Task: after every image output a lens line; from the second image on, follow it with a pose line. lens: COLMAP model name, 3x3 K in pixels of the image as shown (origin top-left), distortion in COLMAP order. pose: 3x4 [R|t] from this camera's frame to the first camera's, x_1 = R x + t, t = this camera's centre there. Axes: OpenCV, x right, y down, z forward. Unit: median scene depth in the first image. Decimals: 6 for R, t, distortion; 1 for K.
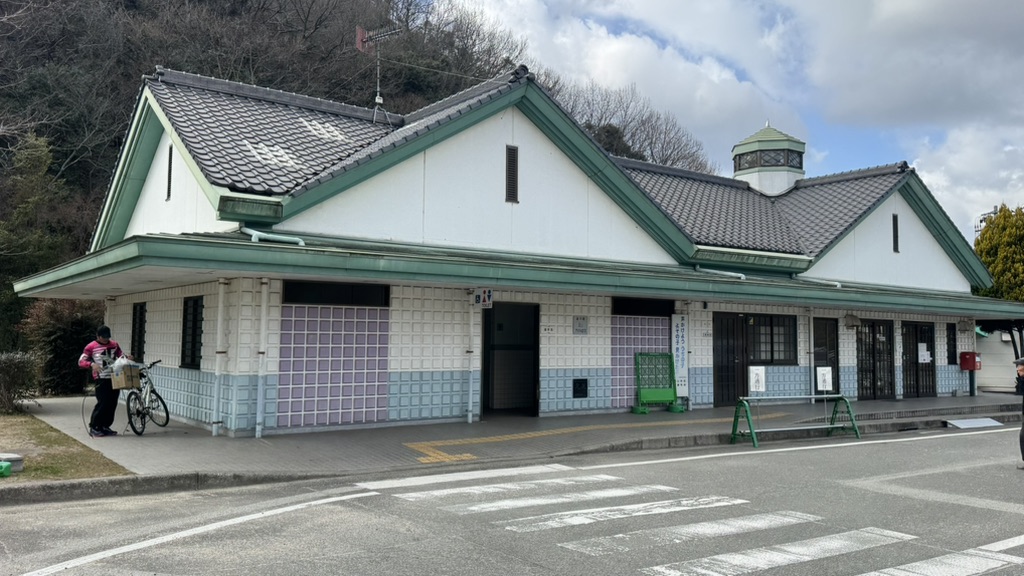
lens RADIAL K [[820.0, 0, 512.0], [0, 820.0, 288.0], [0, 0, 1]] dist [0.062291, -0.006484]
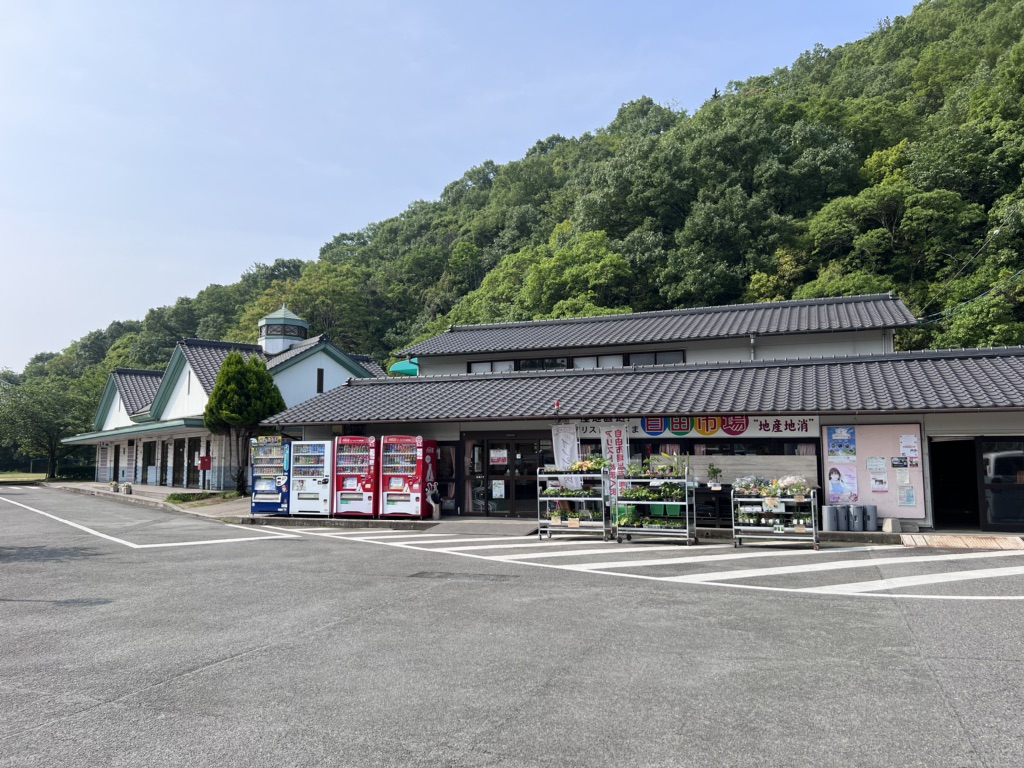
lens RADIAL K [[774.3, 0, 512.0], [0, 774.3, 384.0], [0, 0, 1]] dist [0.043463, -0.004374]
pose [[0.044891, -0.095639, -0.994403, 2.469957], [0.094830, 0.991320, -0.091062, 0.163740], [0.994481, -0.090211, 0.053571, 1.930458]]
